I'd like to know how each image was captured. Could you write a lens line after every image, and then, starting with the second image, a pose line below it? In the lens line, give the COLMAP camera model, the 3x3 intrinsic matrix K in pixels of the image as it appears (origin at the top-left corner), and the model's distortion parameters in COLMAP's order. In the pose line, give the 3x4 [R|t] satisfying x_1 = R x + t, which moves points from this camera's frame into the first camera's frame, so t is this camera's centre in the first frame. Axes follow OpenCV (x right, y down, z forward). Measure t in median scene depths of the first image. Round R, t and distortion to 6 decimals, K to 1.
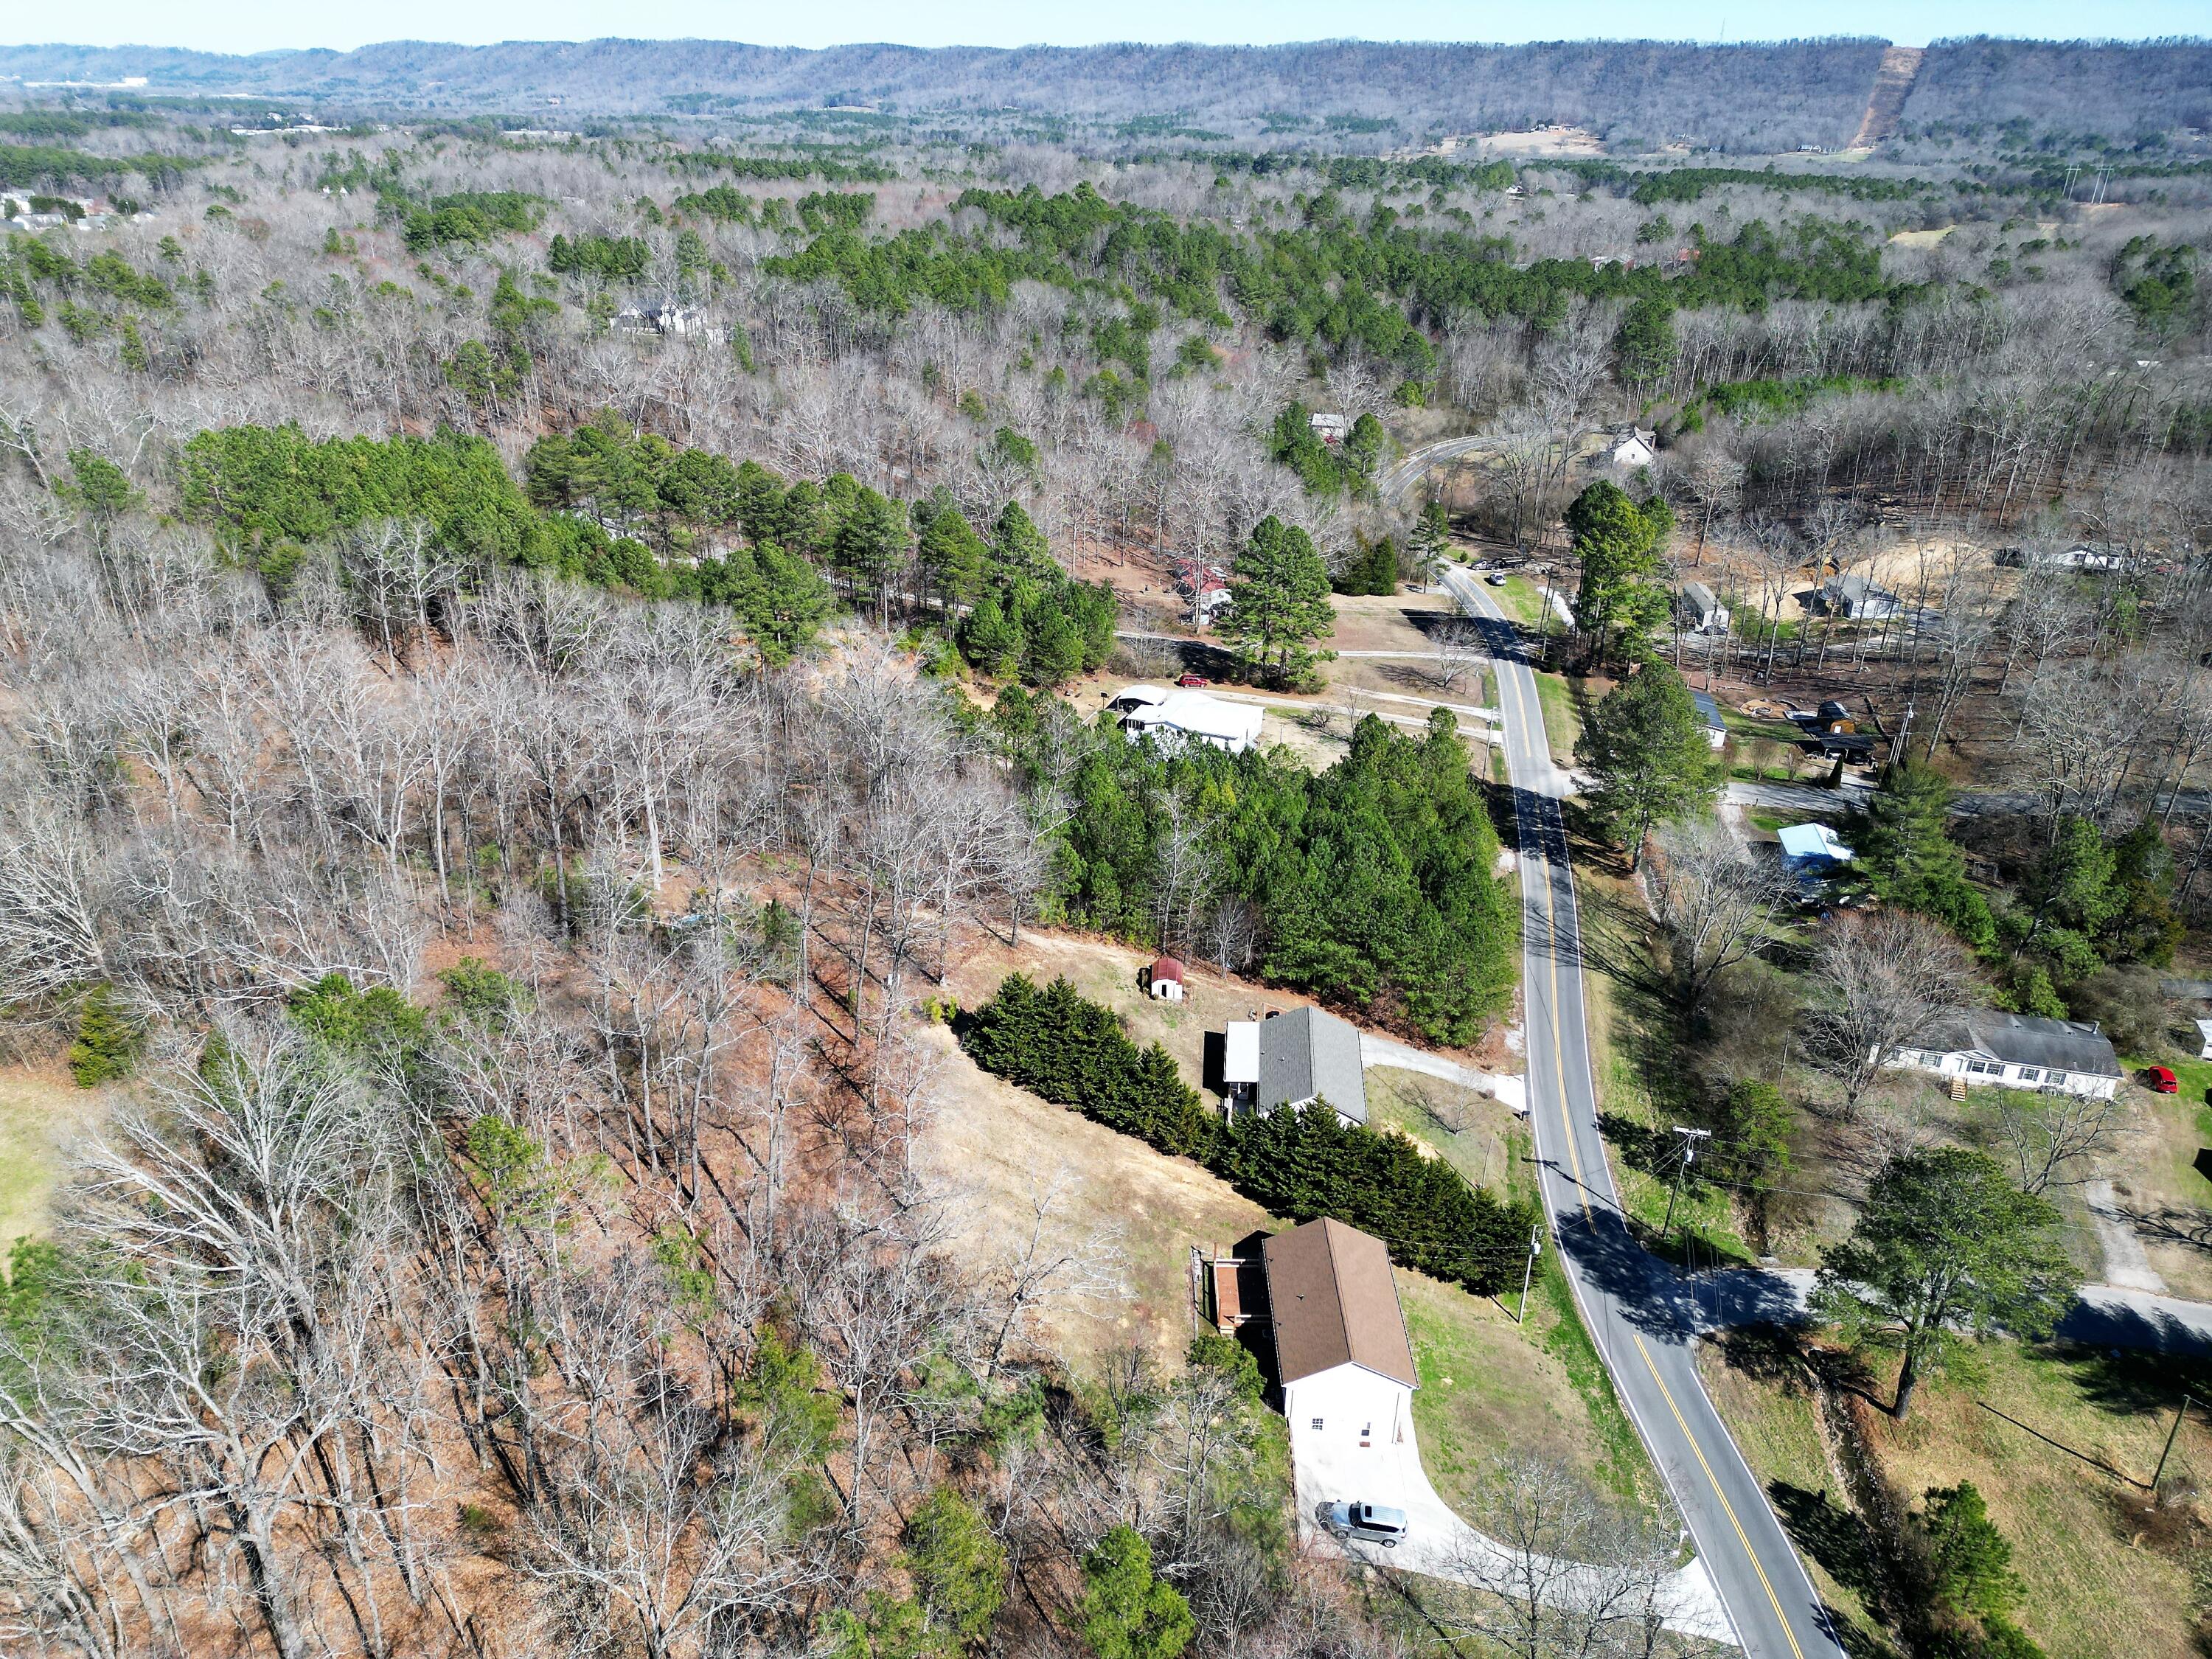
lens RADIAL K [[1550.4, 0, 1106.0], [0, 1550.4, 829.5], [0, 0, 1]] dist [0.045940, -0.035783]
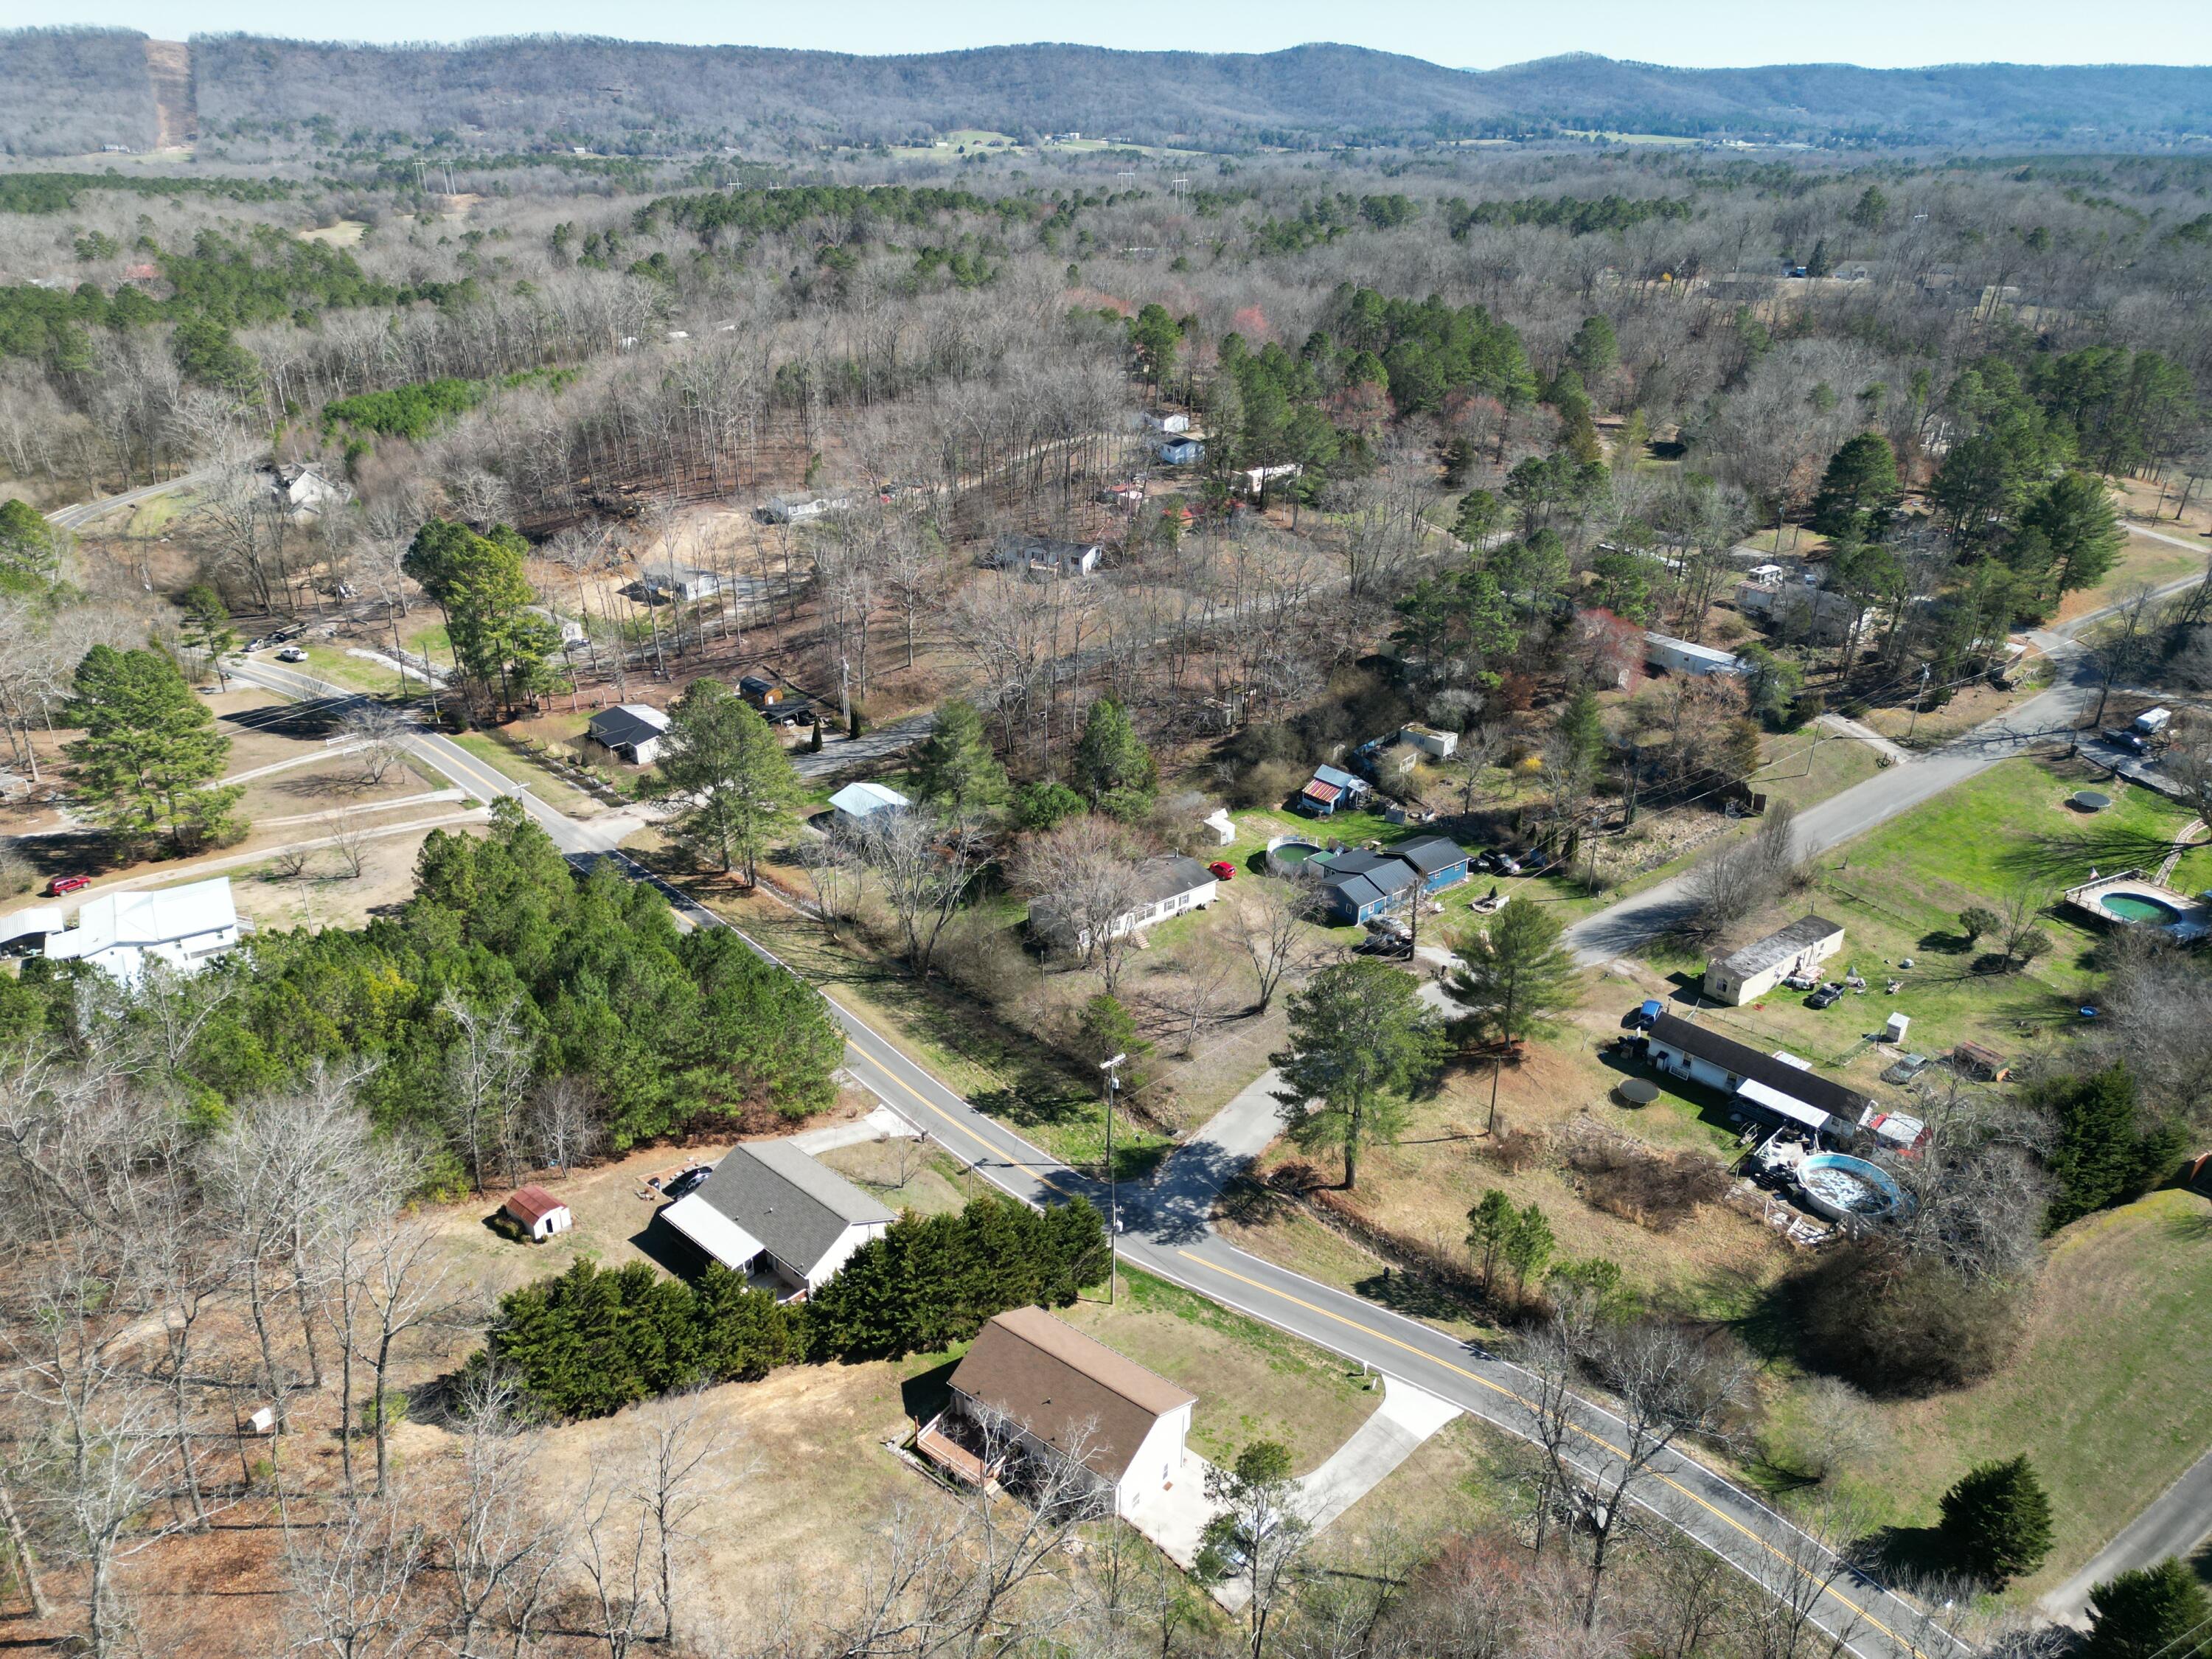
lens RADIAL K [[1523.5, 0, 1106.0], [0, 1523.5, 829.5], [0, 0, 1]] dist [0.051350, -0.004454]
pose [[0.589748, -0.347992, 0.728766, -0.311553], [0.345549, 0.924355, 0.161754, -0.117004], [-0.729927, 0.156430, 0.665384, 0.244079]]
